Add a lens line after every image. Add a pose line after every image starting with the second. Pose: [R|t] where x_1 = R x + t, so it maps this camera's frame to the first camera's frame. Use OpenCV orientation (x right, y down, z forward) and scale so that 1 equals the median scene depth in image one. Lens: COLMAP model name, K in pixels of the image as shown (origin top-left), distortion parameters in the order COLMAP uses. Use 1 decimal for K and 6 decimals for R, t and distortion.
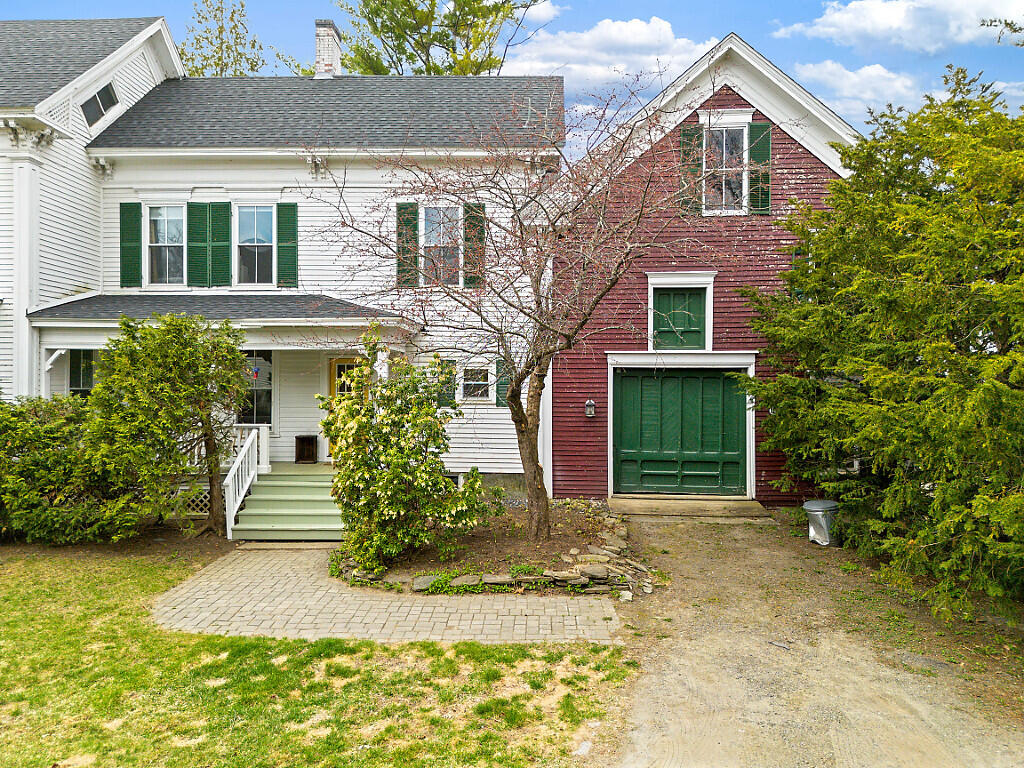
lens RADIAL K [[721.2, 0, 510.1], [0, 721.2, 383.4], [0, 0, 1]] dist [0.078877, -0.075026]
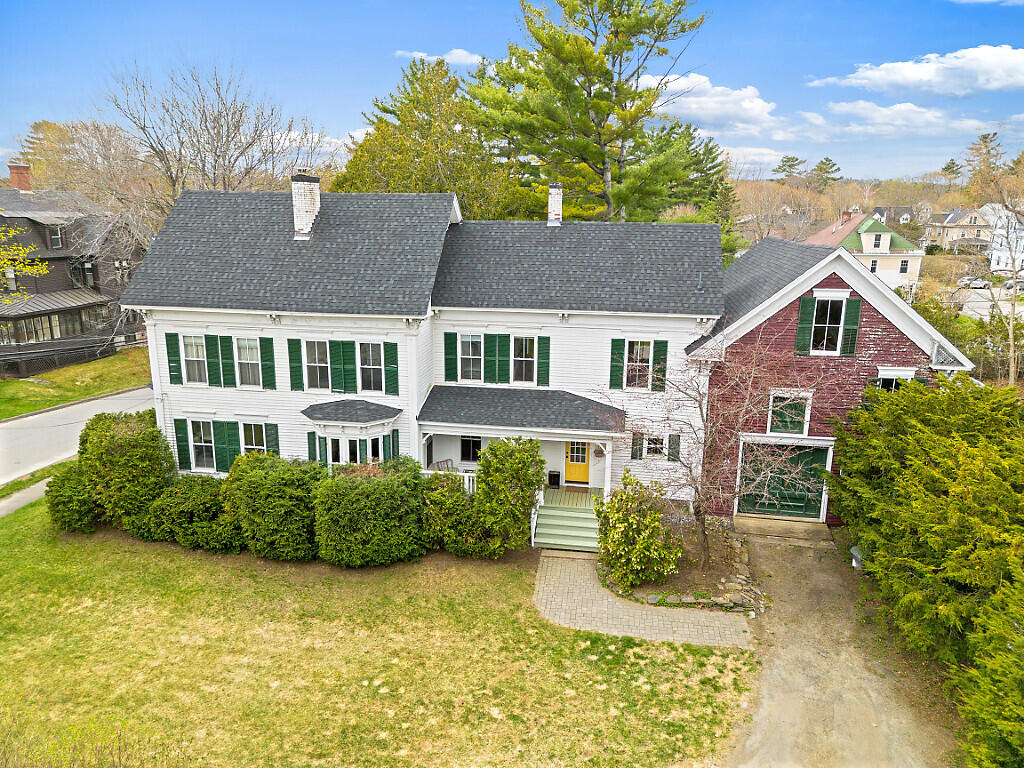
lens RADIAL K [[721.2, 0, 510.1], [0, 721.2, 383.4], [0, 0, 1]] dist [0.078877, -0.075026]
pose [[0.994178, 0.033553, -0.102398, -0.330924], [-0.007862, 0.970338, 0.241623, -0.832598], [0.107468, -0.239411, 0.964952, -0.930285]]
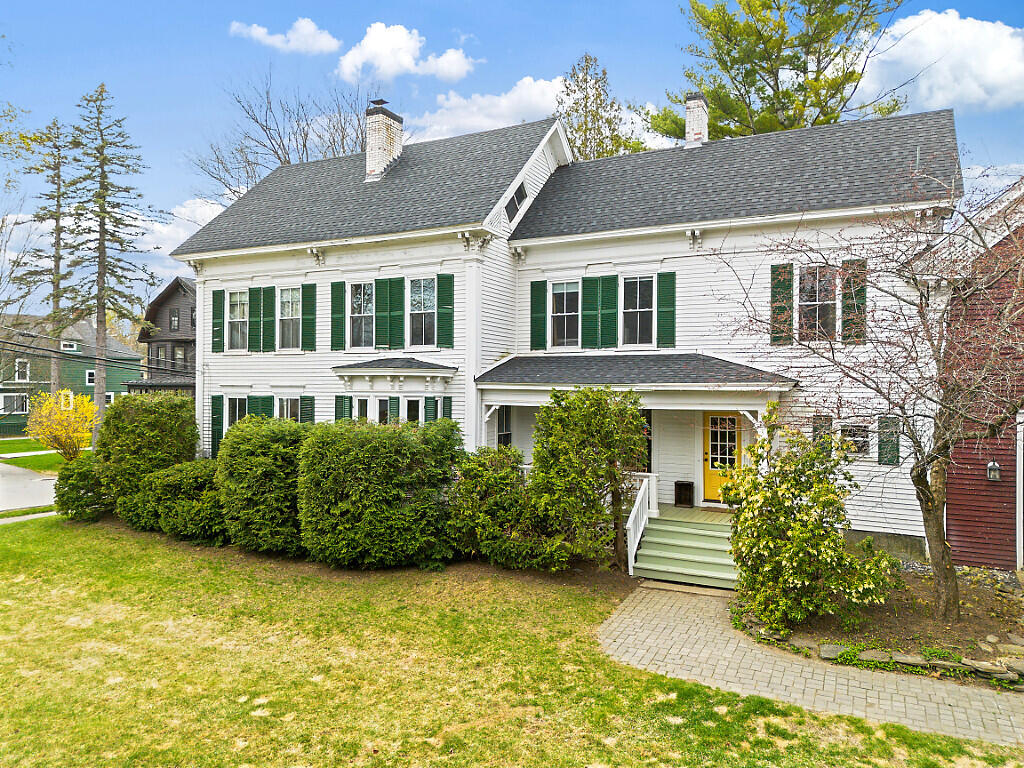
lens RADIAL K [[721.2, 0, 510.1], [0, 721.2, 383.4], [0, 0, 1]] dist [0.078877, -0.075026]
pose [[0.912120, 0.002448, -0.409917, -0.105420], [-0.002507, 0.999997, 0.000392, -0.118962], [0.409917, 0.000671, 0.912123, -0.181573]]
